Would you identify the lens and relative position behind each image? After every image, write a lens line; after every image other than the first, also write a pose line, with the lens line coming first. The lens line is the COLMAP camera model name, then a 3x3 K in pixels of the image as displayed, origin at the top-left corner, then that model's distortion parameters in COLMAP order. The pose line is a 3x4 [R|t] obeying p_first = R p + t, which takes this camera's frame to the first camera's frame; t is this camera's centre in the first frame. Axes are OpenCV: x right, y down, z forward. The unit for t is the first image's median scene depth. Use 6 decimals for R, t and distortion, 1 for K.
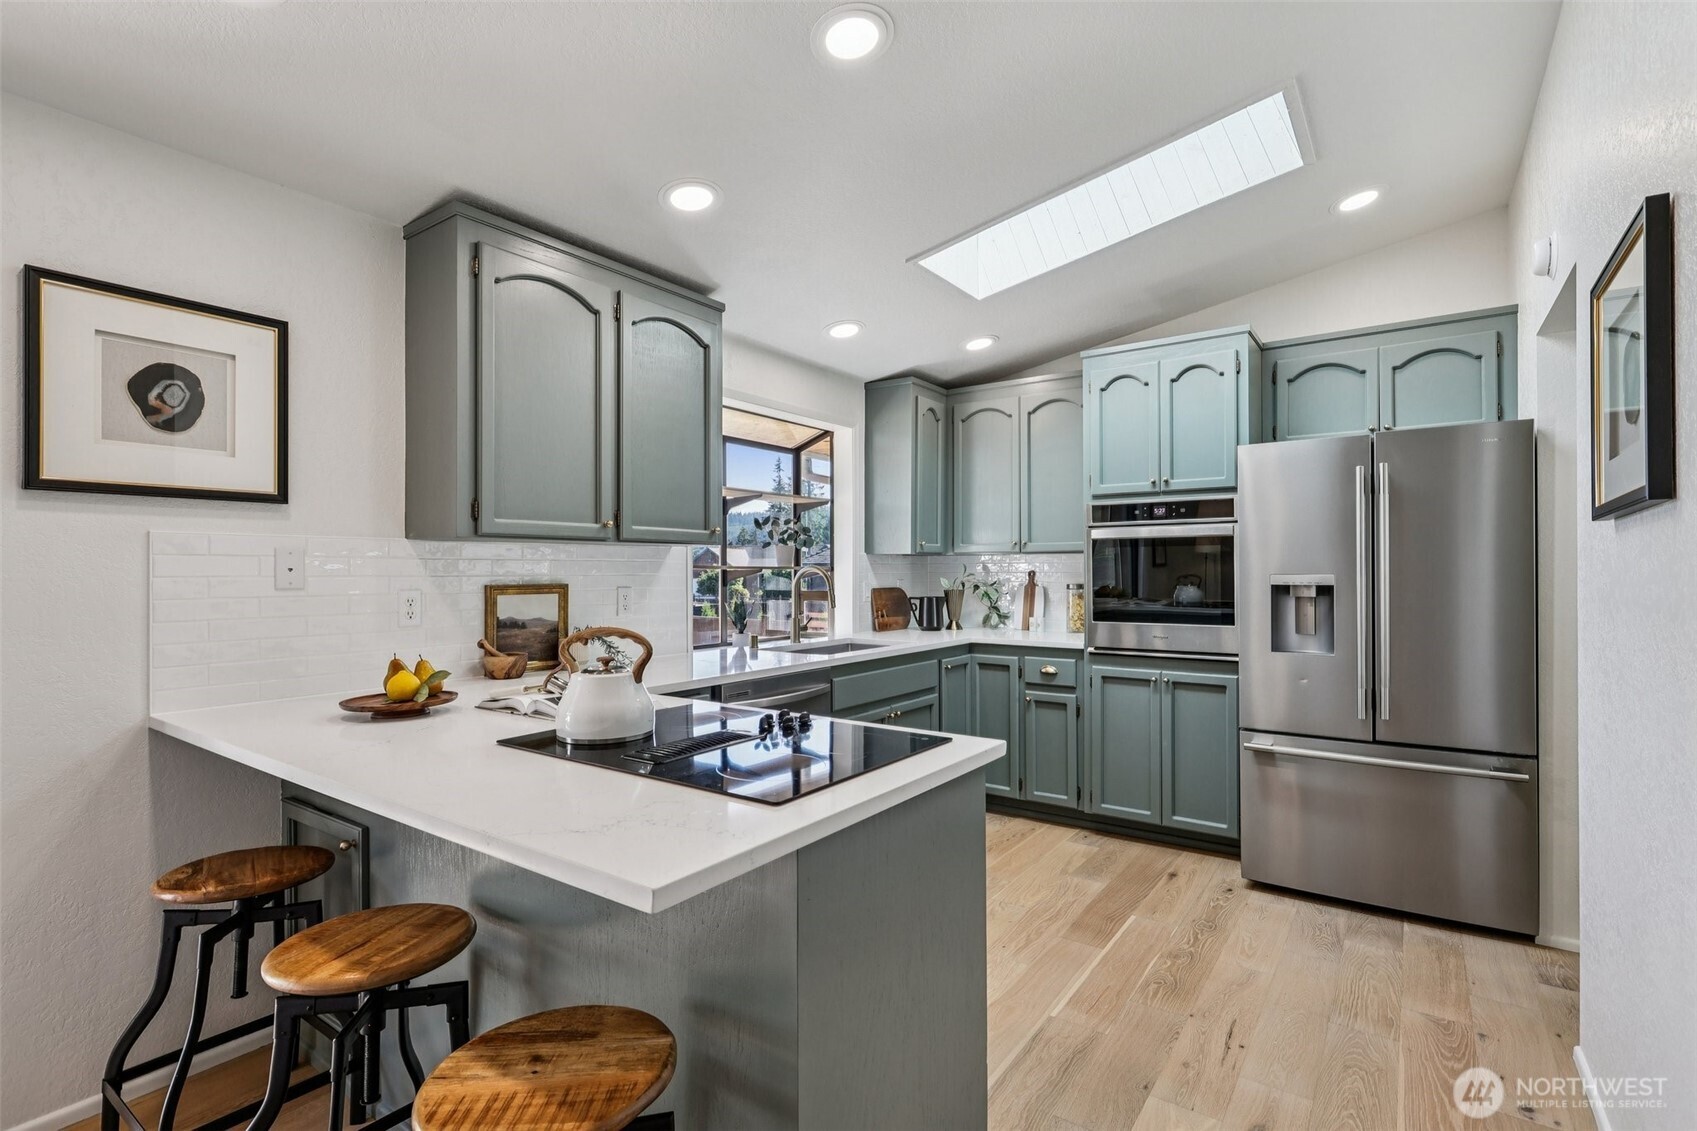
lens RADIAL K [[784.0, 0, 861.2], [0, 784.0, 571.0], [0, 0, 1]] dist [-0.008947, 0.001380]
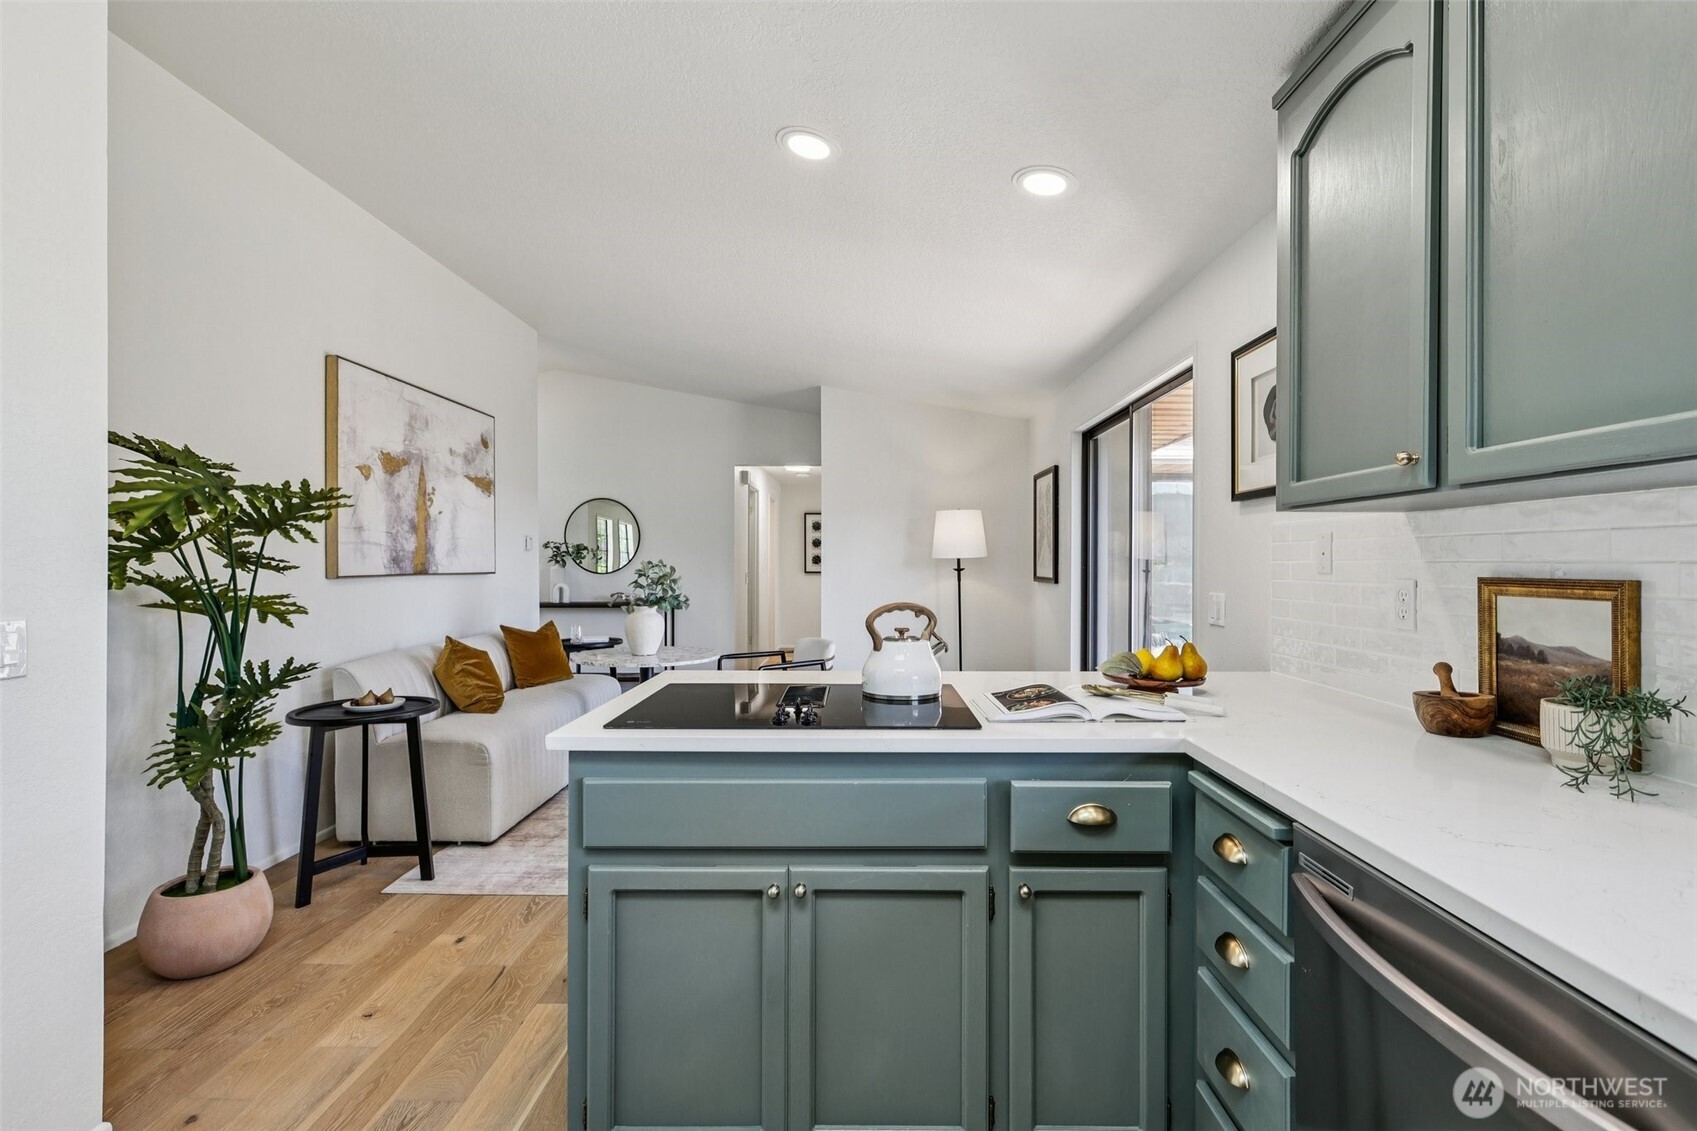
lens RADIAL K [[784.0, 0, 861.4], [0, 784.0, 561.7], [0, 0, 1]] dist [-0.008947, 0.001380]
pose [[-0.821073, 0.001636, -0.570821, 0.217879], [0.000555, 0.999998, 0.002067, 0.003961], [0.570823, 0.001380, -0.821072, 1.052871]]
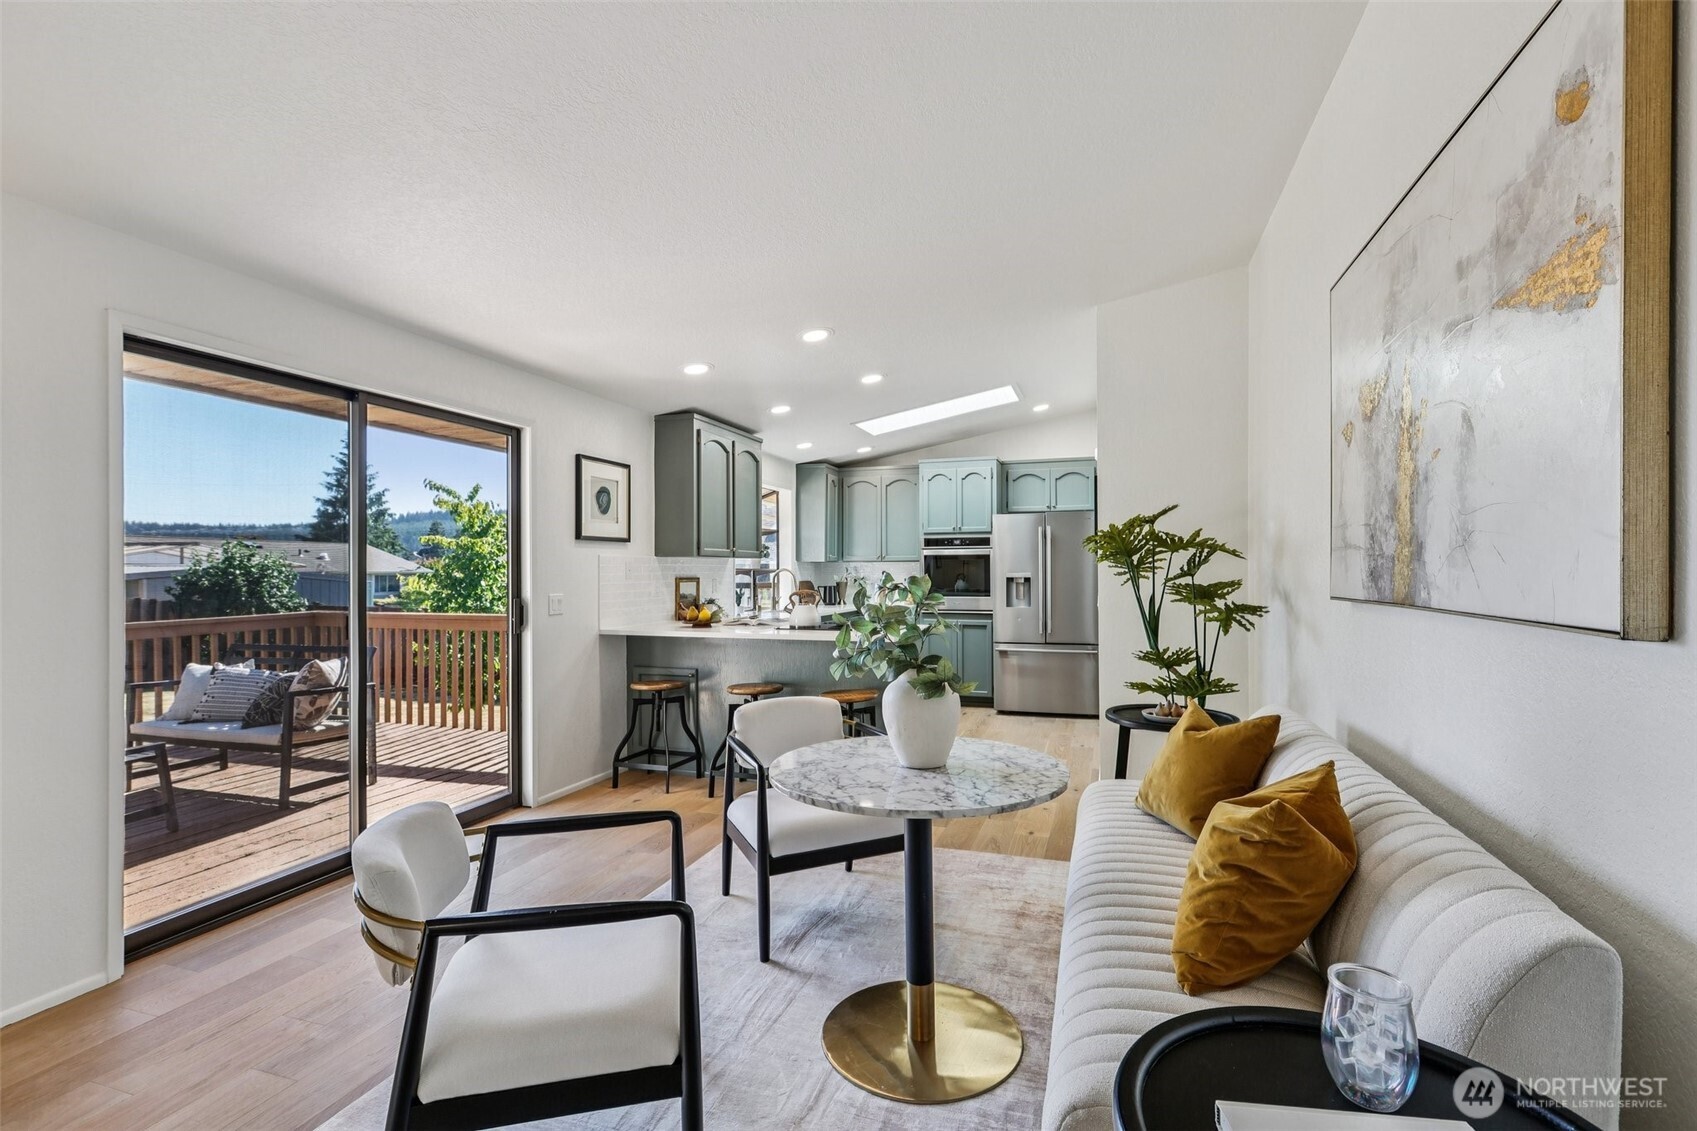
lens RADIAL K [[772.4, 0, 848.0], [0, 772.4, 574.0], [0, 0, 1]] dist [0.001442, 0.000328]
pose [[0.959177, -0.001205, 0.282803, -0.543148], [0.000380, 0.999996, 0.002973, 0.001348], [-0.282805, -0.002744, 0.959173, -1.007295]]
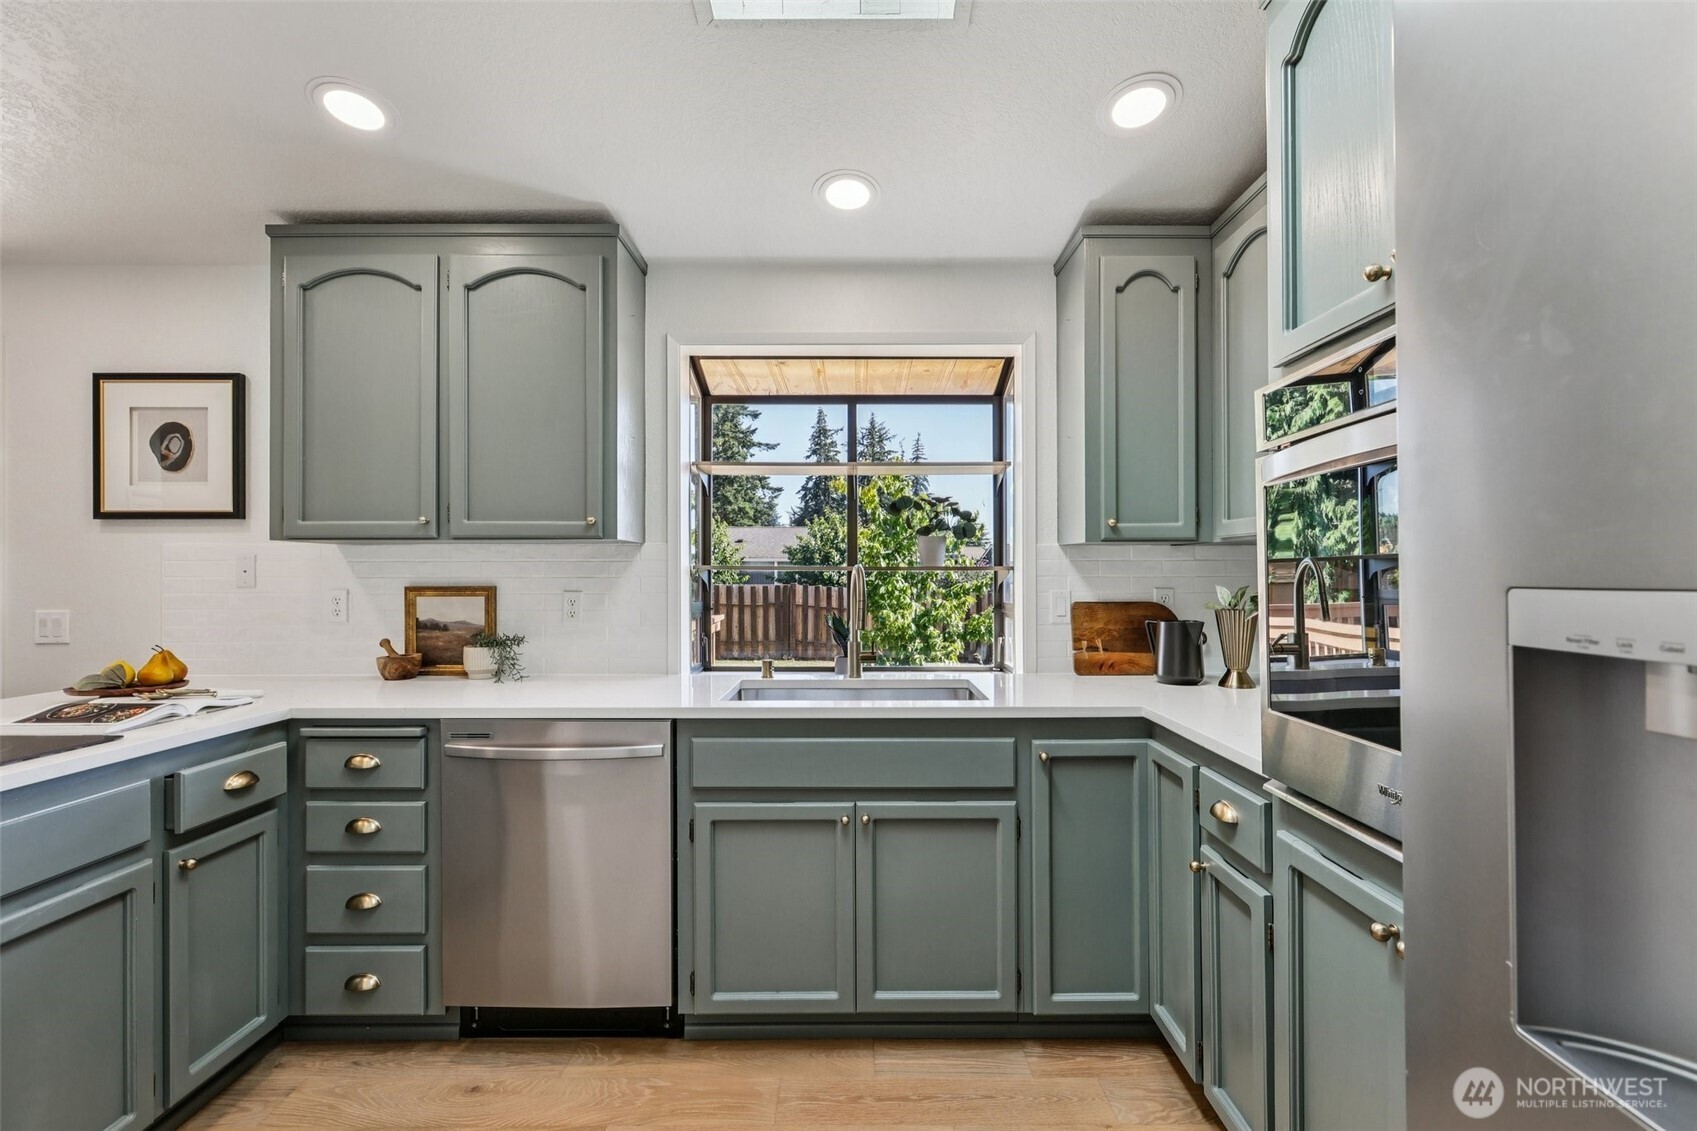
lens RADIAL K [[772.4, 0, 849.4], [0, 772.4, 571.9], [0, 0, 1]] dist [0.001442, 0.000328]
pose [[0.574796, -0.003084, -0.818291, 0.593394], [-0.000256, 0.999992, -0.003949, 0.002484], [0.818296, 0.002479, 0.574791, 0.771722]]
